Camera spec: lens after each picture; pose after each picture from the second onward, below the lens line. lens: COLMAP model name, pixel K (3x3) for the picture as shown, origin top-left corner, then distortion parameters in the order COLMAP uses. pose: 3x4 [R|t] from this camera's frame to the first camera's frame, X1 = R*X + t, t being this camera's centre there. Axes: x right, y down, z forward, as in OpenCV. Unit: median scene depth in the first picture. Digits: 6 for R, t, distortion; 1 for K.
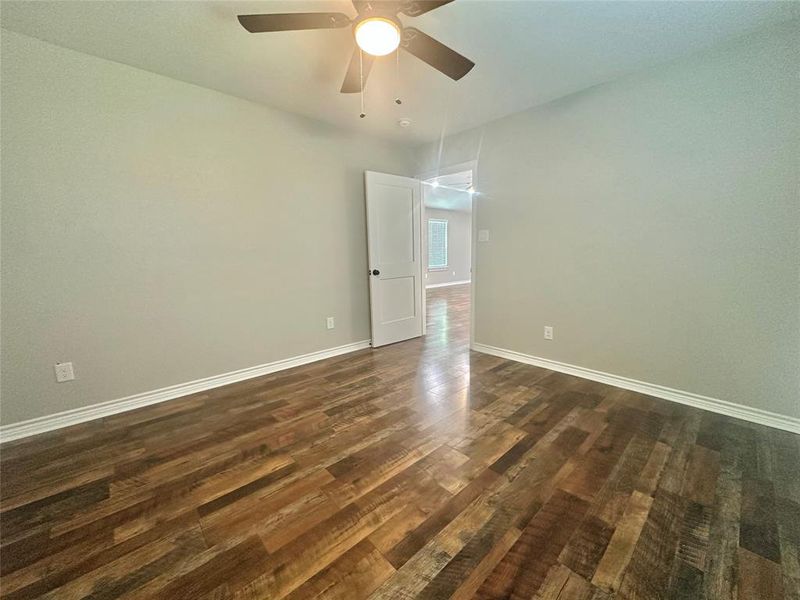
lens RADIAL K [[318.7, 0, 399.7], [0, 318.7, 299.8], [0, 0, 1]] dist [-0.001492, 0.000803]
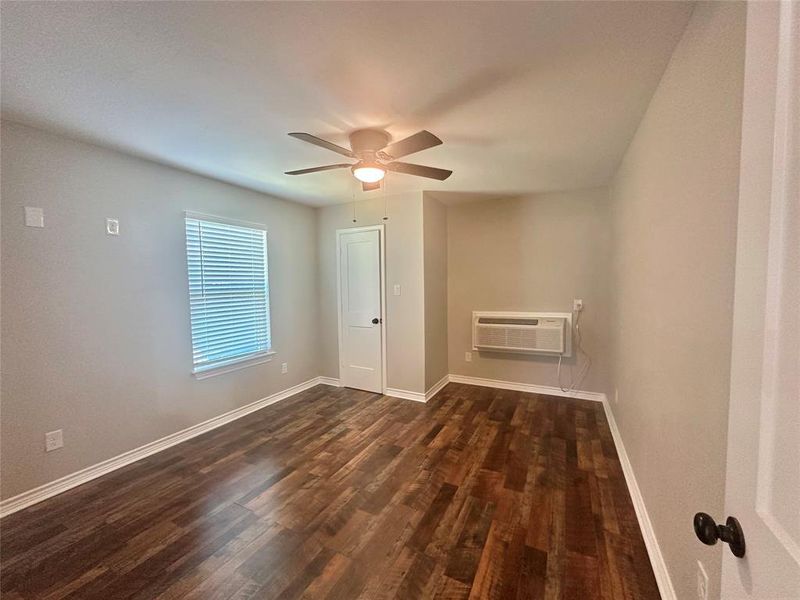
lens RADIAL K [[318.7, 0, 398.6], [0, 318.7, 302.4], [0, 0, 1]] dist [-0.001492, 0.000803]
pose [[-0.941679, 0.046088, -0.333342, 0.265352], [-0.024110, 0.978791, 0.203438, -0.457178], [0.335648, 0.199610, -0.920596, 2.106292]]
